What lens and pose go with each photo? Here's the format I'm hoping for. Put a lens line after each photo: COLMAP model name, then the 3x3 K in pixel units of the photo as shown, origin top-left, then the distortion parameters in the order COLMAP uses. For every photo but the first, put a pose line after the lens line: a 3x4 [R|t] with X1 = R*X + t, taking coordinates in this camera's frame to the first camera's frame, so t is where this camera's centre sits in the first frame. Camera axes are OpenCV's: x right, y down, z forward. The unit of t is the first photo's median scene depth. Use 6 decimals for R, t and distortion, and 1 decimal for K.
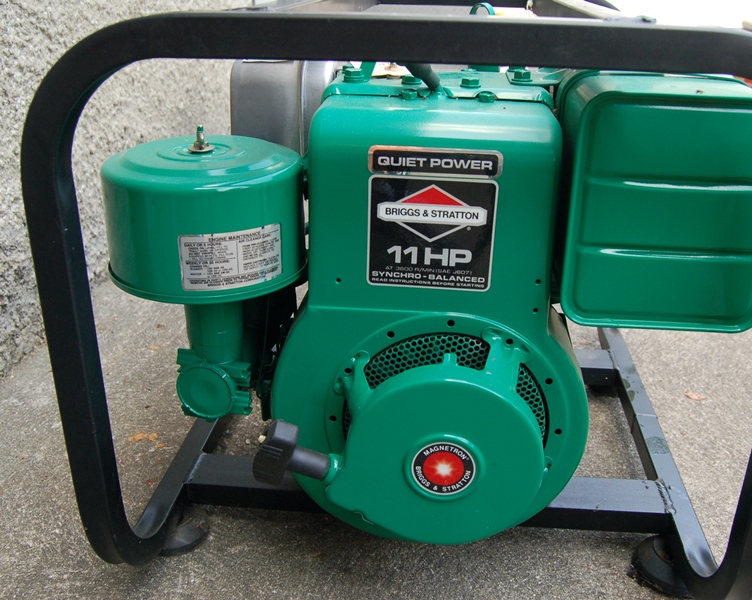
lens RADIAL K [[907.1, 0, 377.5], [0, 907.1, 300.7], [0, 0, 1]] dist [-0.003716, 0.000000]
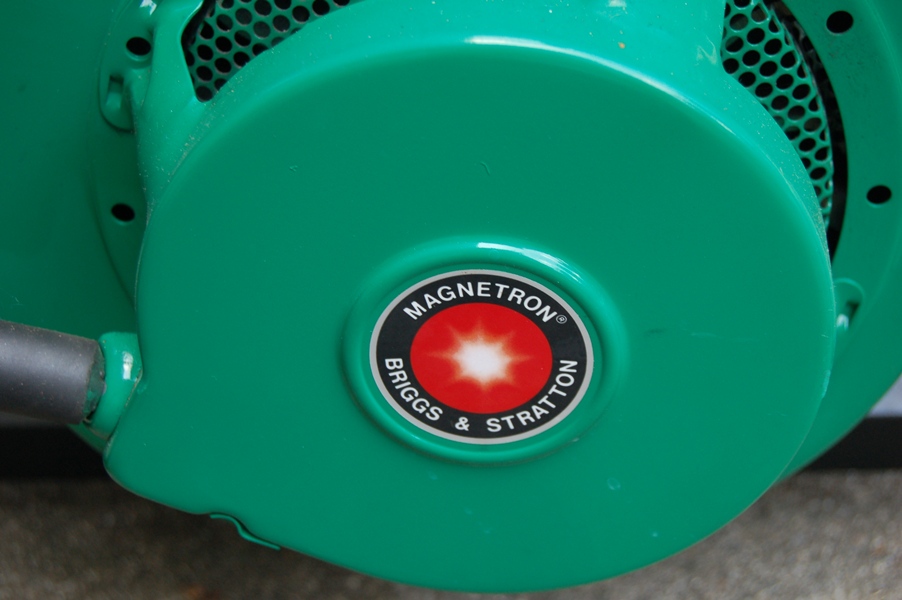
lens RADIAL K [[1744.7, 0, 450.6], [0, 1744.7, 298.9], [0, 0, 1]] dist [0.018368, 0.000000]
pose [[0.996044, -0.080115, -0.038433, 0.082860], [0.086038, 0.977643, 0.191865, 0.058738], [0.022203, -0.194412, 0.980669, 0.450600]]
